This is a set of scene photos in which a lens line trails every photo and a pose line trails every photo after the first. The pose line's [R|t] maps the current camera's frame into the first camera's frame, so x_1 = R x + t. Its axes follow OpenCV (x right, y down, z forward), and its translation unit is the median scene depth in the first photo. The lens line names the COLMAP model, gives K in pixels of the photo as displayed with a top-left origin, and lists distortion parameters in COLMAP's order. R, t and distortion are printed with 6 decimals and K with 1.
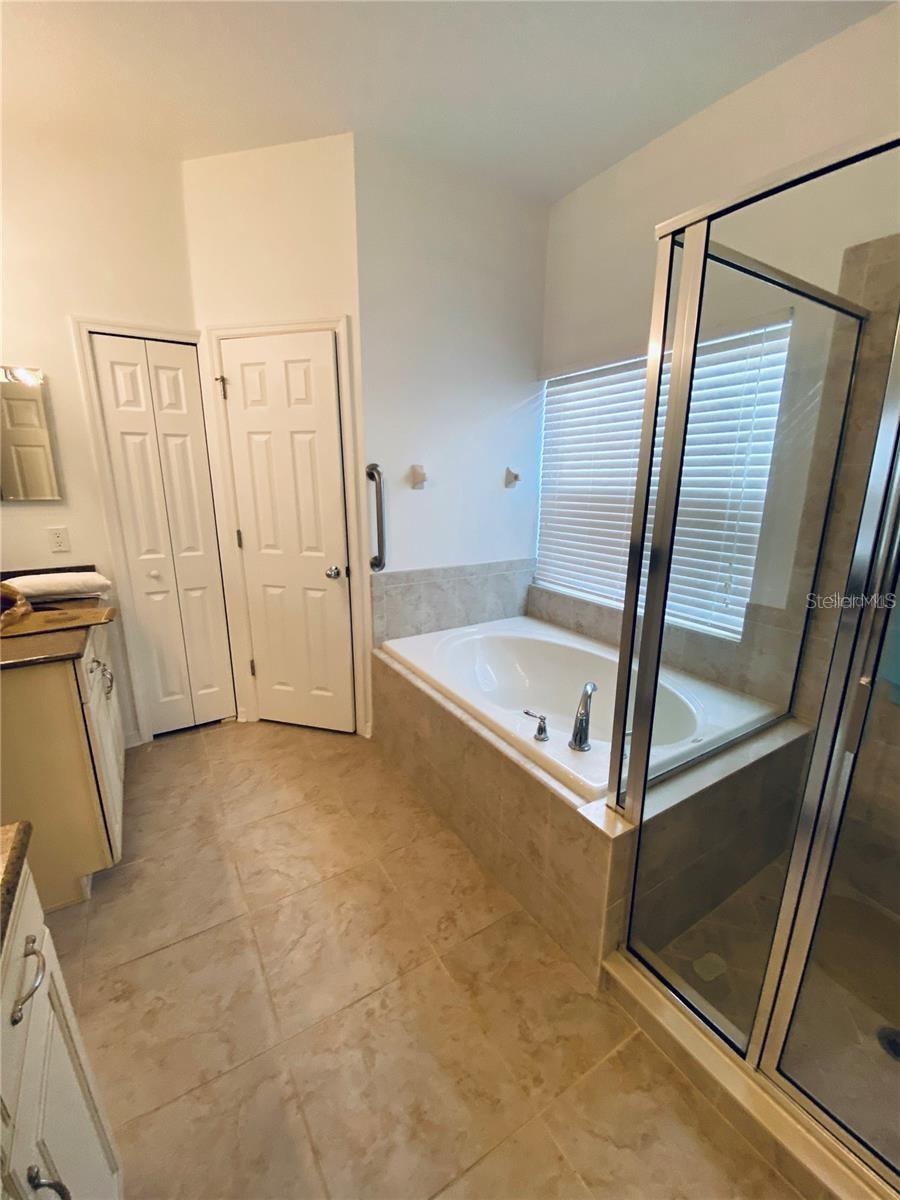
lens RADIAL K [[486.8, 0, 445.2], [0, 486.8, 599.7], [0, 0, 1]] dist [0.024657, -0.025469]
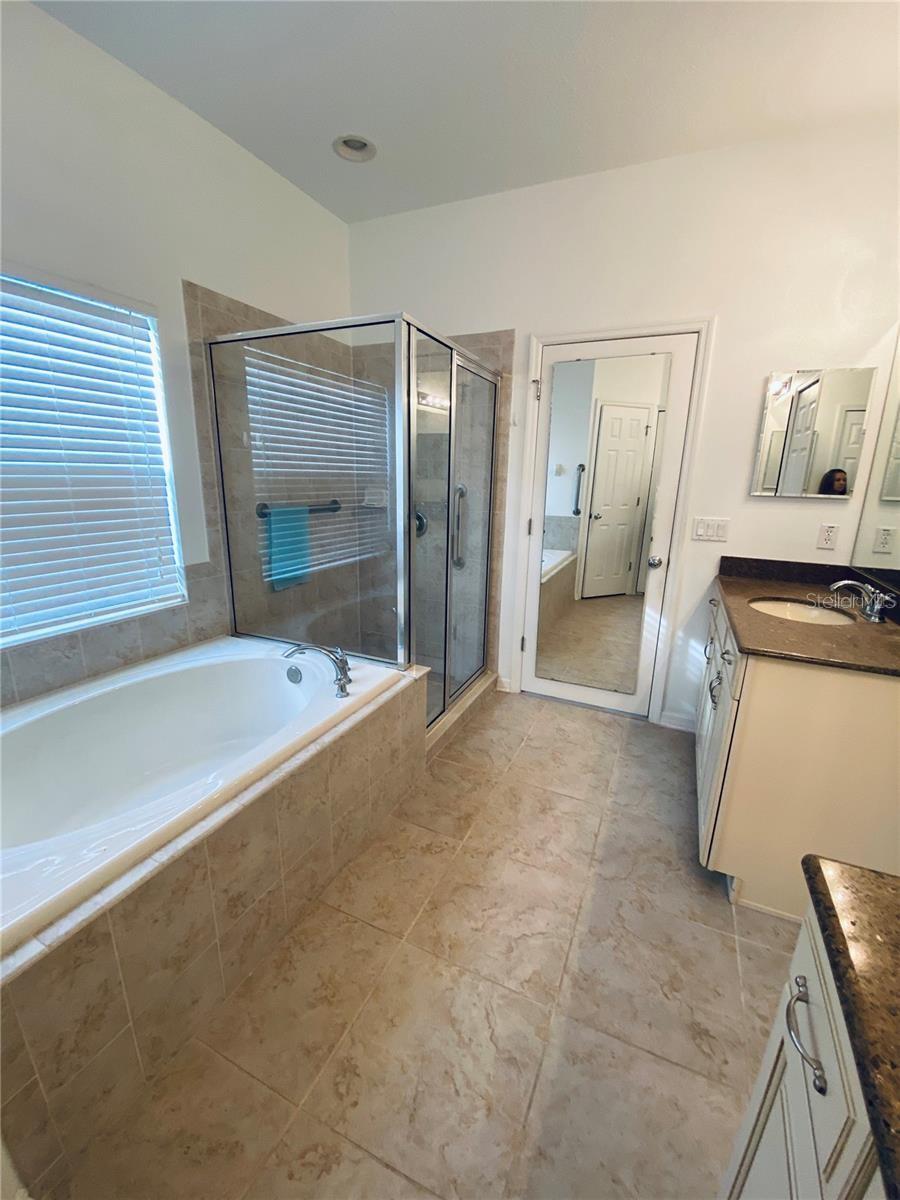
lens RADIAL K [[490.2, 0, 454.5], [0, 490.2, 598.5], [0, 0, 1]] dist [0.022182, -0.019295]
pose [[-0.562495, -0.220273, 0.796919, -0.675645], [0.174242, 0.910630, 0.374690, -0.249564], [-0.808232, 0.349618, -0.473844, 1.075768]]
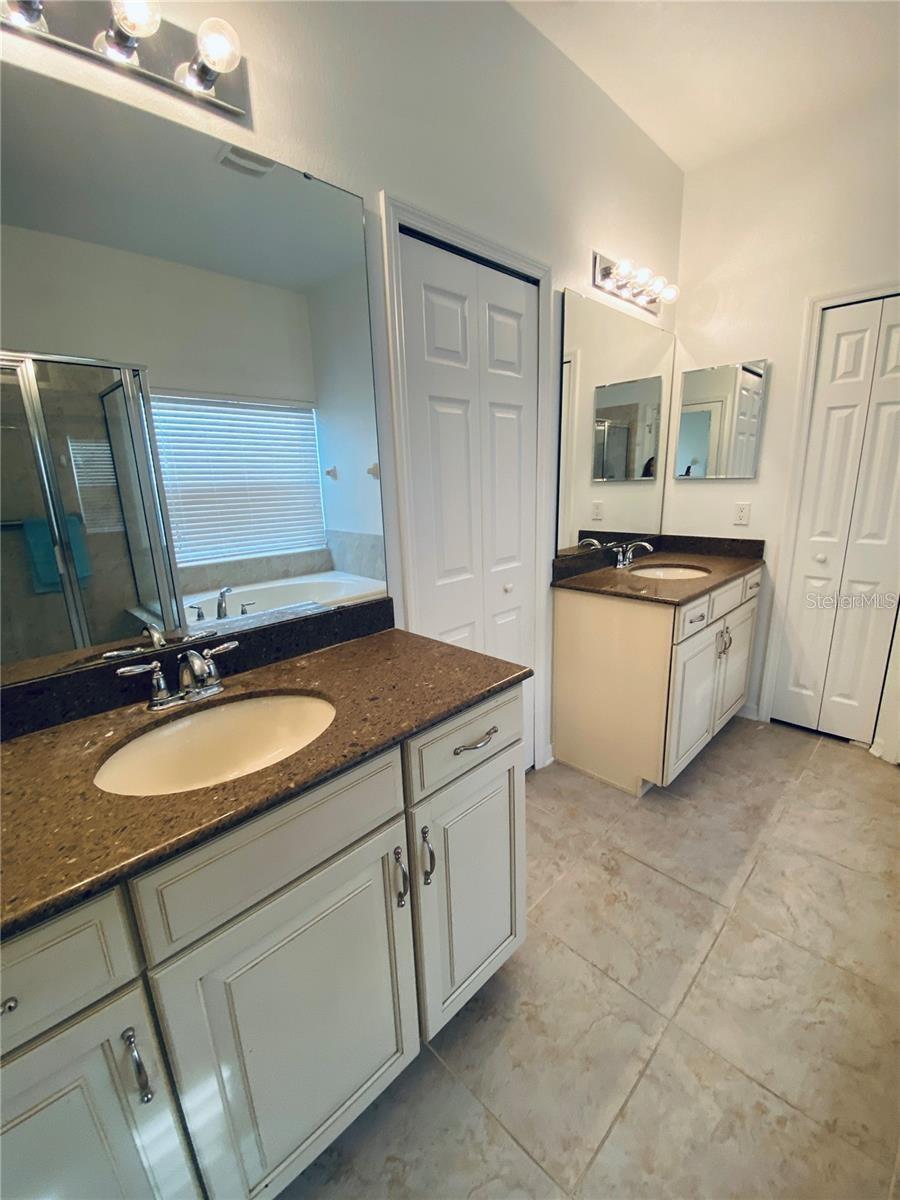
lens RADIAL K [[490.2, 0, 454.5], [0, 490.2, 598.5], [0, 0, 1]] dist [0.022182, -0.019295]
pose [[0.231312, 0.222089, -0.947191, 0.206282], [-0.205200, 0.962830, 0.175644, -0.000113], [0.950993, 0.153735, 0.268286, 0.118138]]
